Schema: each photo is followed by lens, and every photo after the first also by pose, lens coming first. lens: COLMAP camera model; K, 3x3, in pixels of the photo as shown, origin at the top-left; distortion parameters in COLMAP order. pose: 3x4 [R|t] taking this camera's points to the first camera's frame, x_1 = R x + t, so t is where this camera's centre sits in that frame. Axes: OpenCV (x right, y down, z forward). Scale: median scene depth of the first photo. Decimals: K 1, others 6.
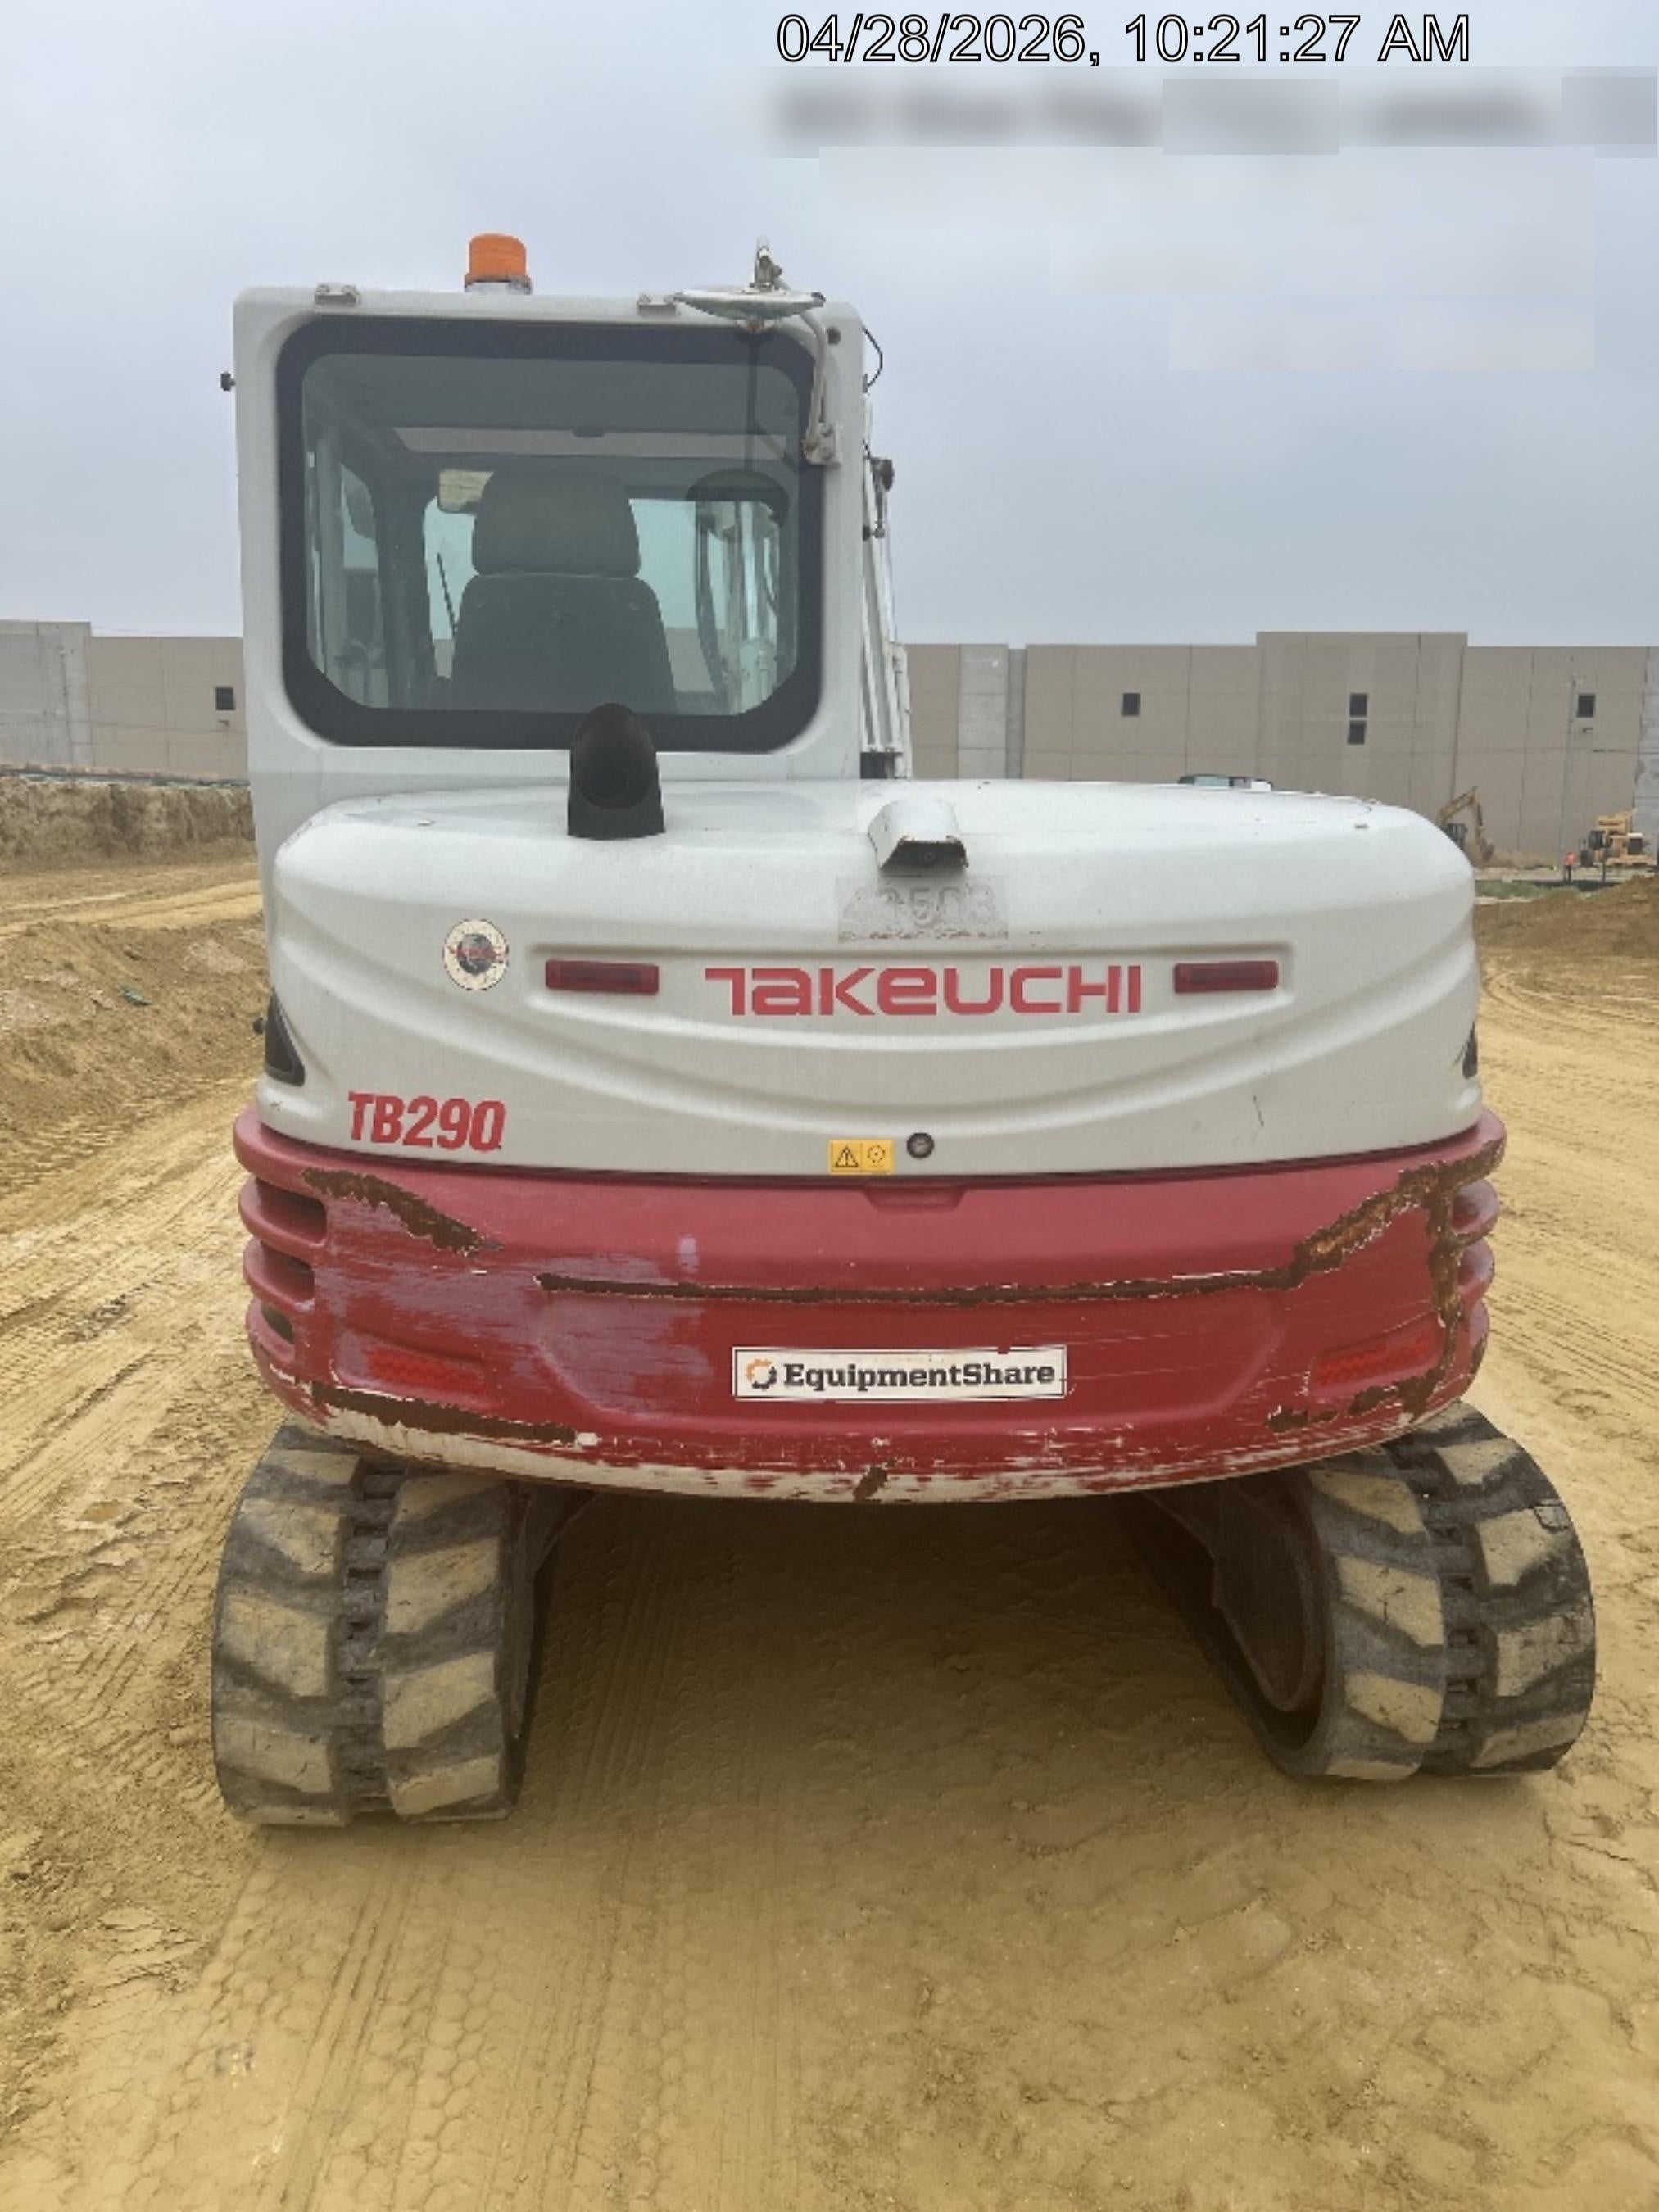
lens RADIAL K [[1654.7, 0, 810.9], [0, 1654.7, 1102.1], [0, 0, 1]] dist [0.101486, -0.154741]
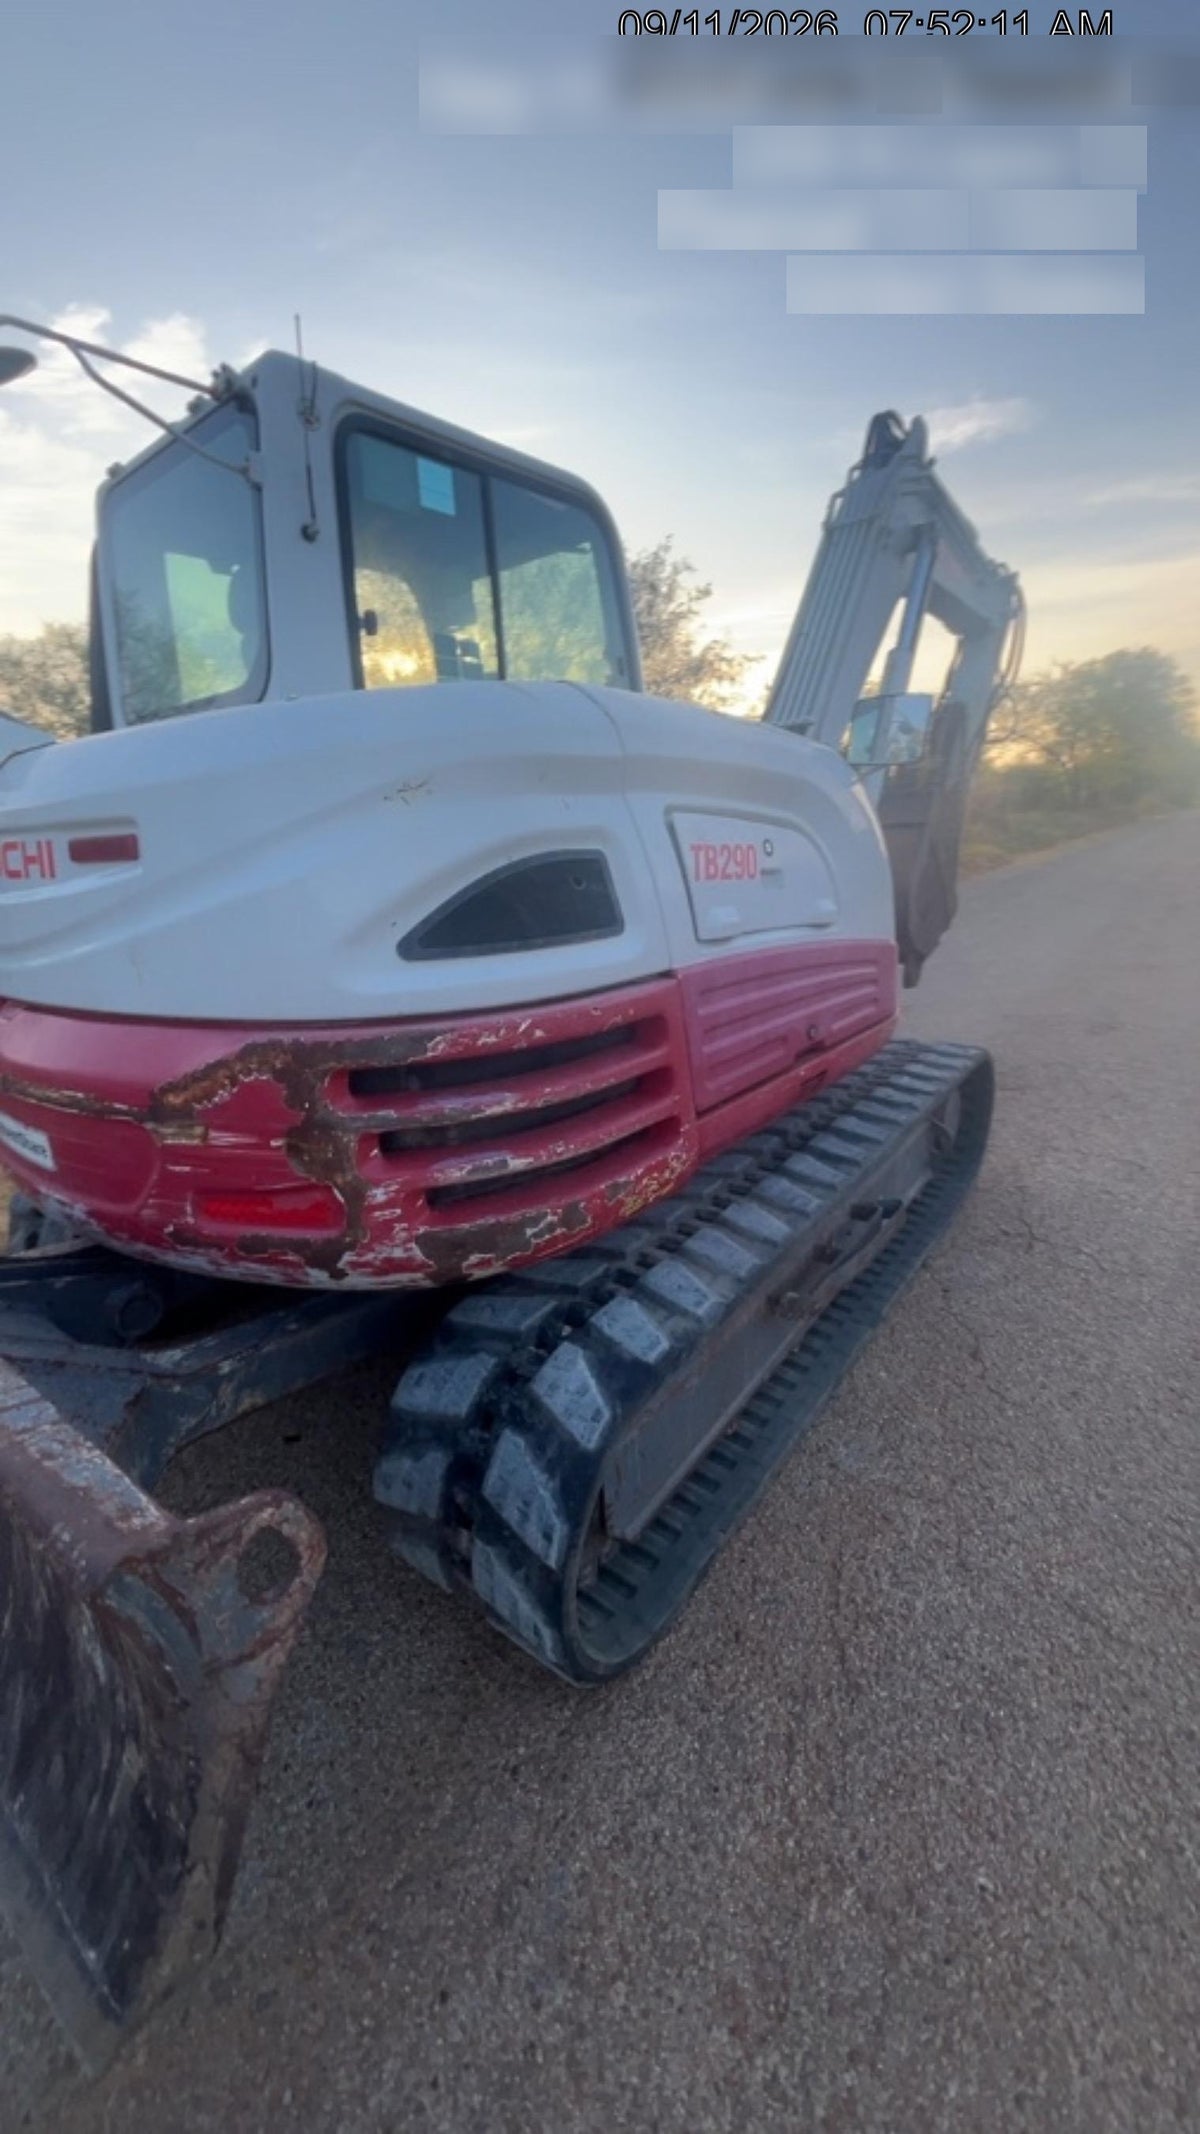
lens RADIAL K [[819.3, 0, 600.0], [0, 819.3, 1067.0], [0, 0, 1]] dist [-0.001057, -0.000024]
pose [[0.721993, 0.155117, -0.674289, 0.893820], [-0.080292, 0.986745, 0.141023, -0.033922], [0.687226, -0.047678, 0.724877, 0.818415]]
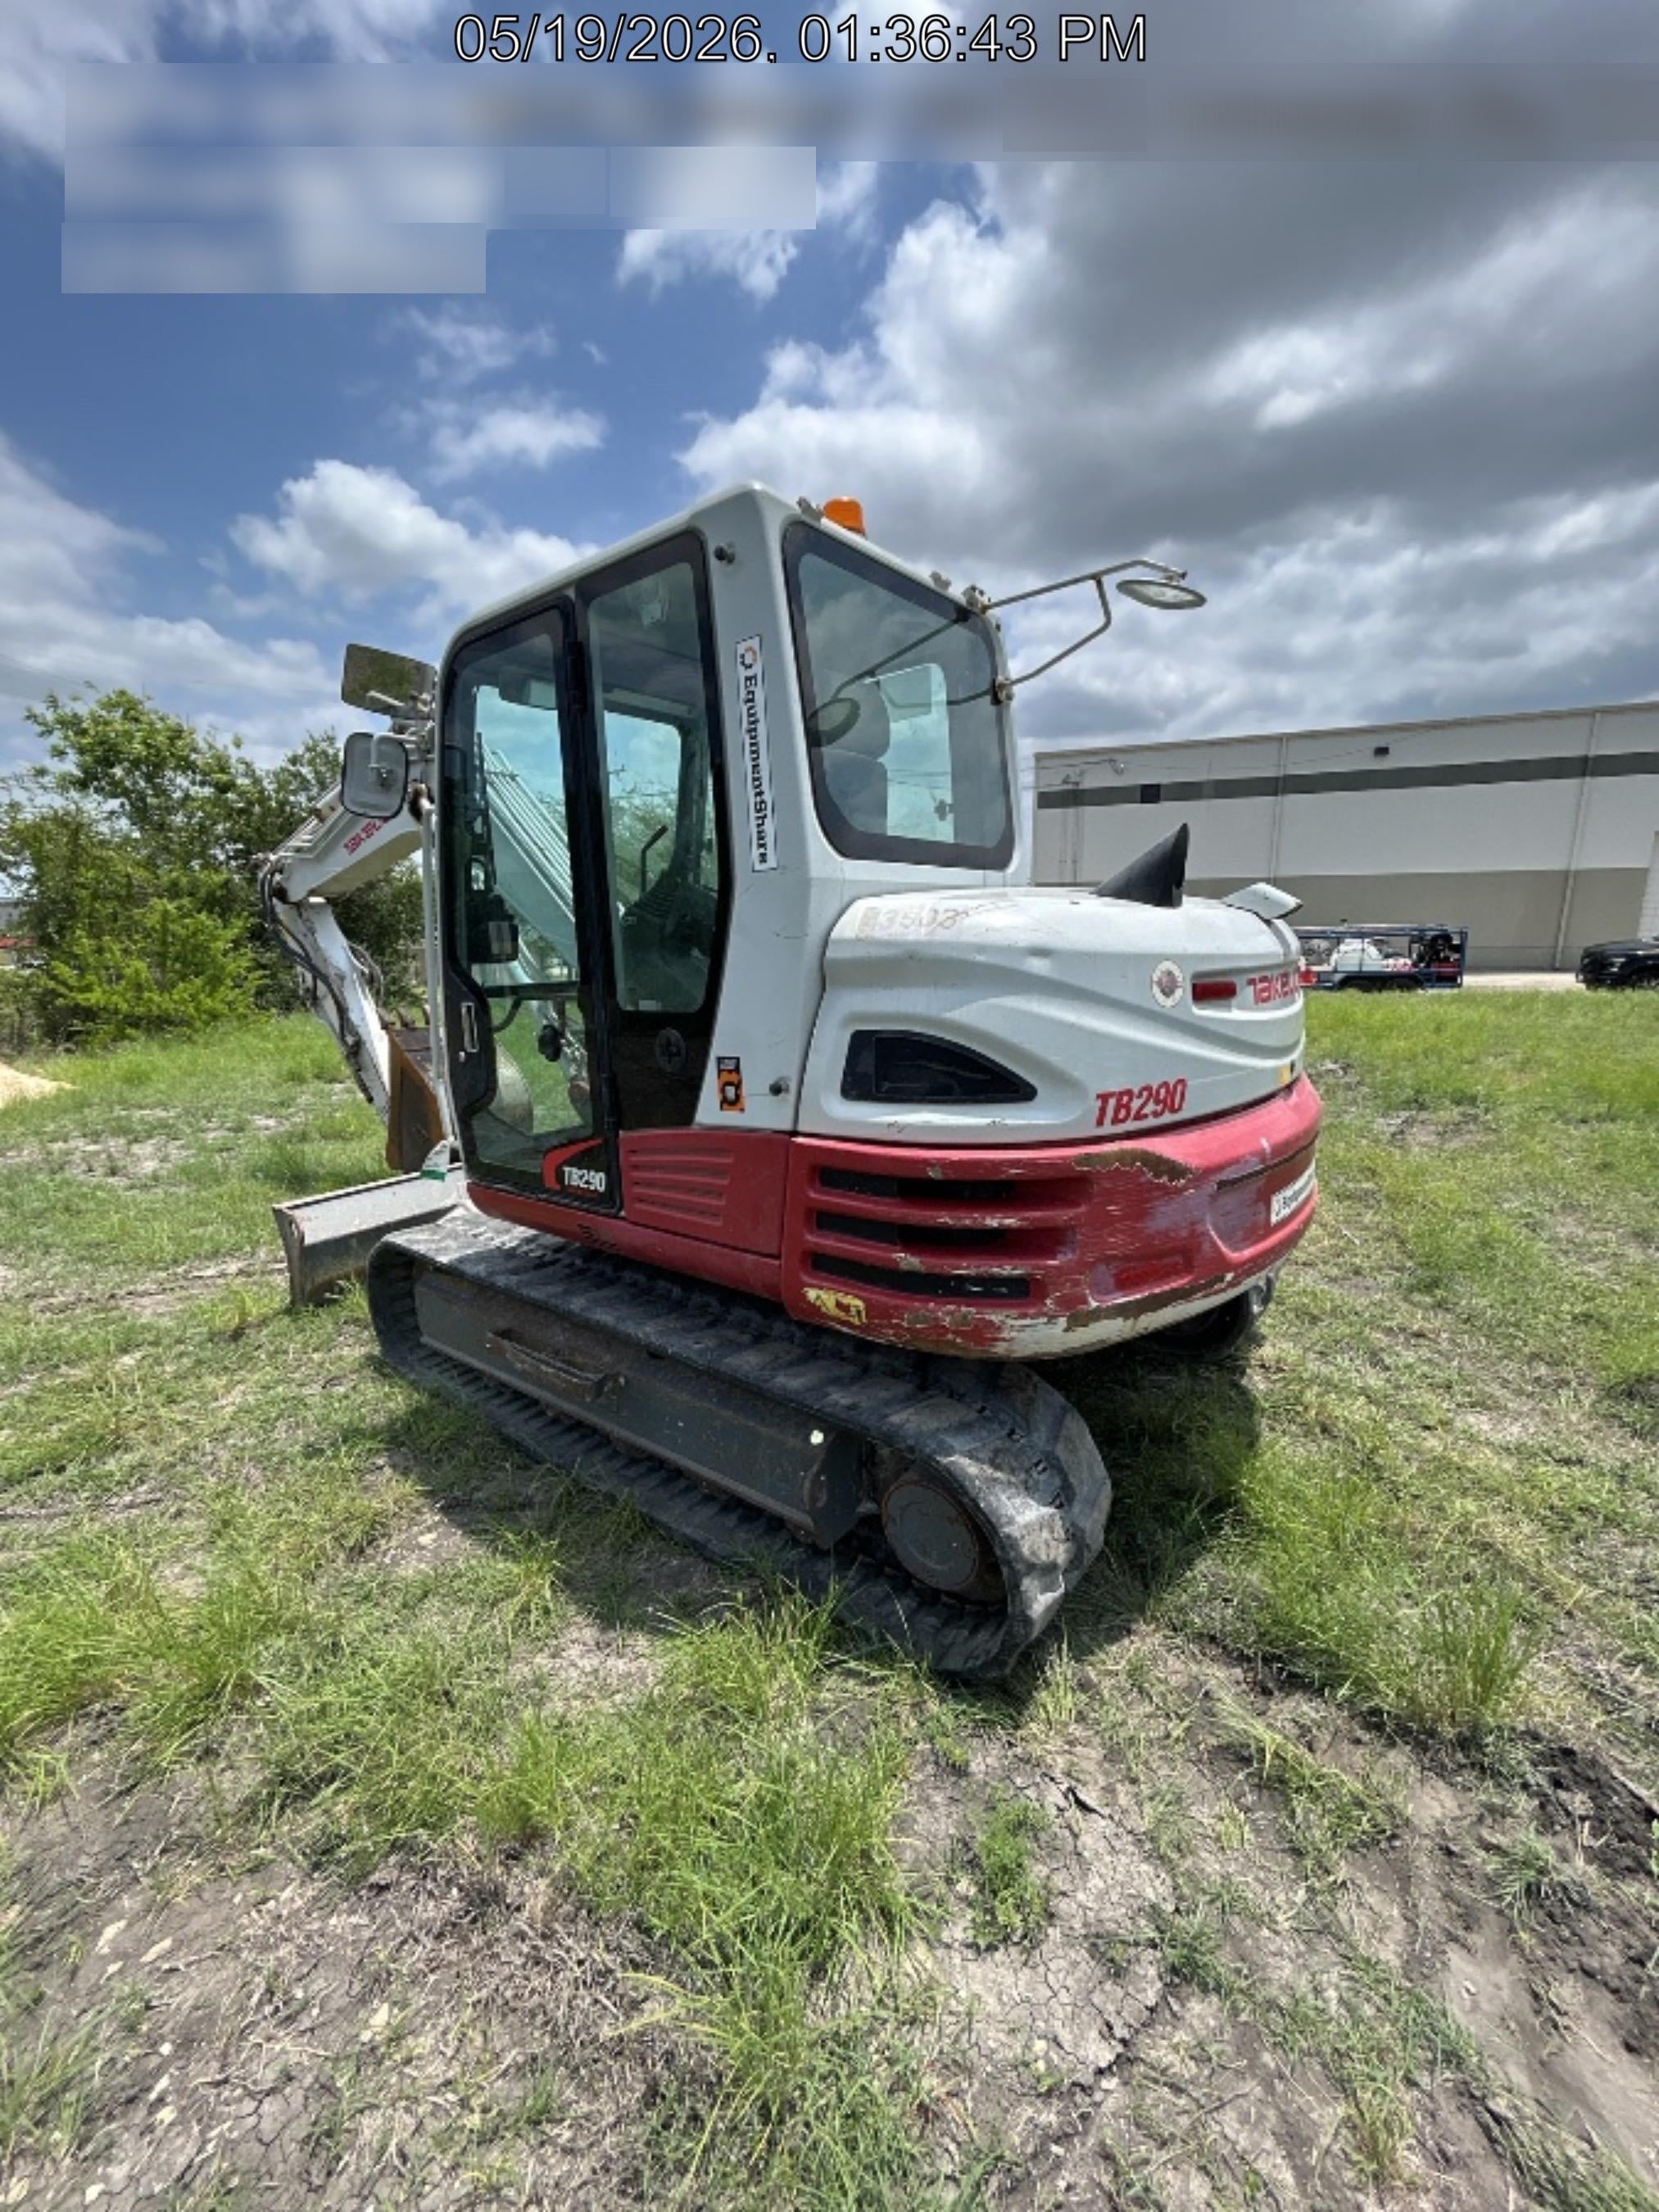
lens RADIAL K [[888.7, 0, 817.9], [0, 888.7, 1096.6], [0, 0, 1]] dist [0.006135, -0.000135]
pose [[0.665066, -0.162258, 0.728945, -0.998655], [0.183755, 0.981656, 0.050858, -0.086343], [-0.723825, 0.100123, 0.682681, 0.680829]]
